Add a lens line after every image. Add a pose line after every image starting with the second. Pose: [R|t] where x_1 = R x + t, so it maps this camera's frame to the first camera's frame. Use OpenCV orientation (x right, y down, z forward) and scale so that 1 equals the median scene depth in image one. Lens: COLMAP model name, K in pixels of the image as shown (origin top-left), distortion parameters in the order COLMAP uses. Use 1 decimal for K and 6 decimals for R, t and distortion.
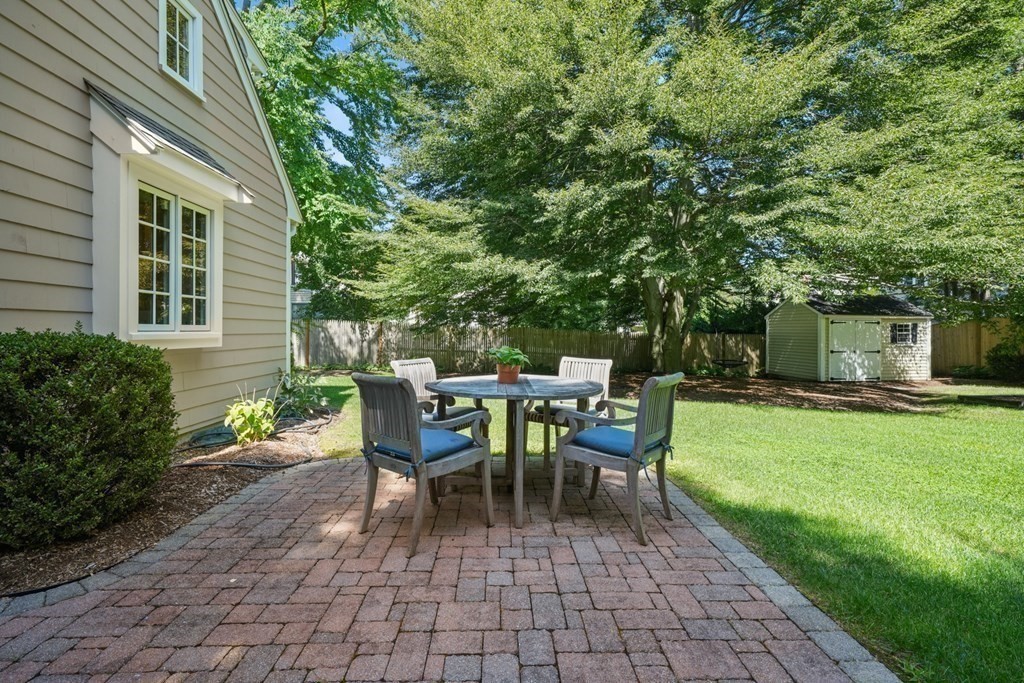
lens RADIAL K [[461.6, 0, 530.8], [0, 461.6, 324.9], [0, 0, 1]] dist [0.001331, -0.000475]
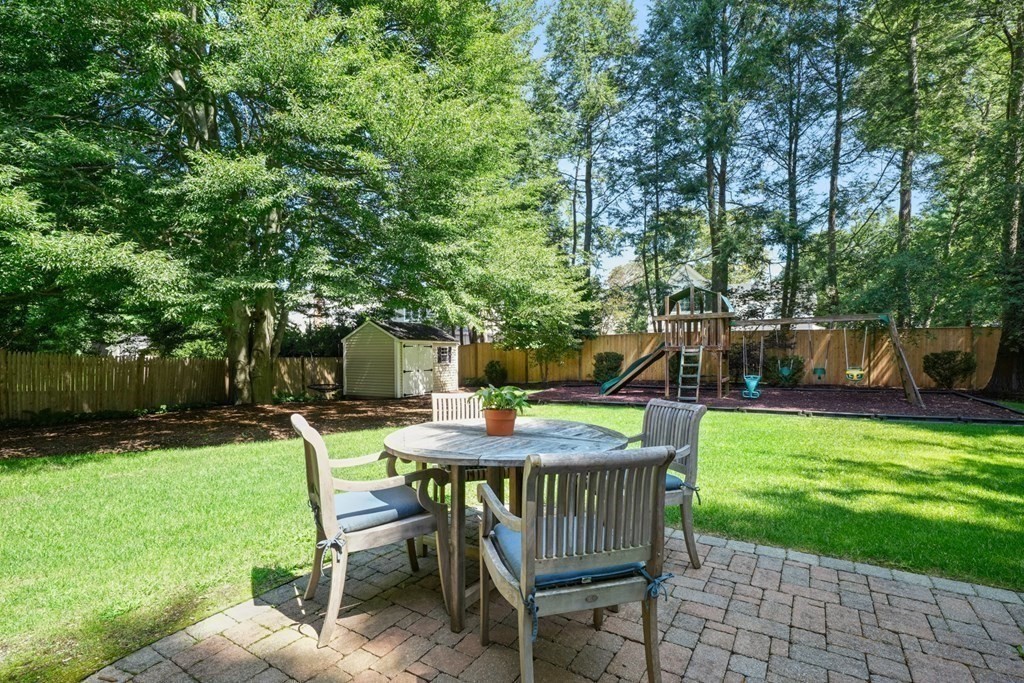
lens RADIAL K [[461.6, 0, 486.0], [0, 461.6, 356.8], [0, 0, 1]] dist [0.001331, -0.000475]
pose [[0.577656, -0.012448, 0.816185, -0.176848], [-0.006251, 0.999787, 0.019673, -0.003305], [-0.816256, -0.016466, 0.577455, 0.162119]]
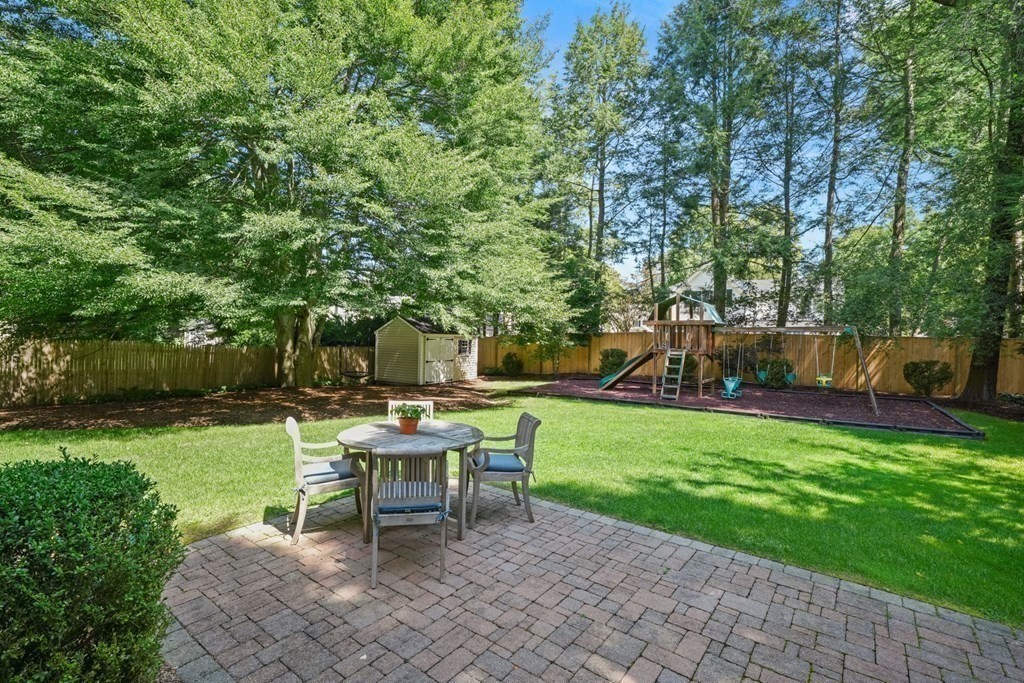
lens RADIAL K [[461.6, 0, 492.7], [0, 461.6, 331.3], [0, 0, 1]] dist [0.001331, -0.000475]
pose [[0.648315, 0.013558, 0.761252, -0.225890], [-0.029476, 0.999539, 0.007301, -0.043334], [-0.760802, -0.027171, 0.648415, 0.011082]]
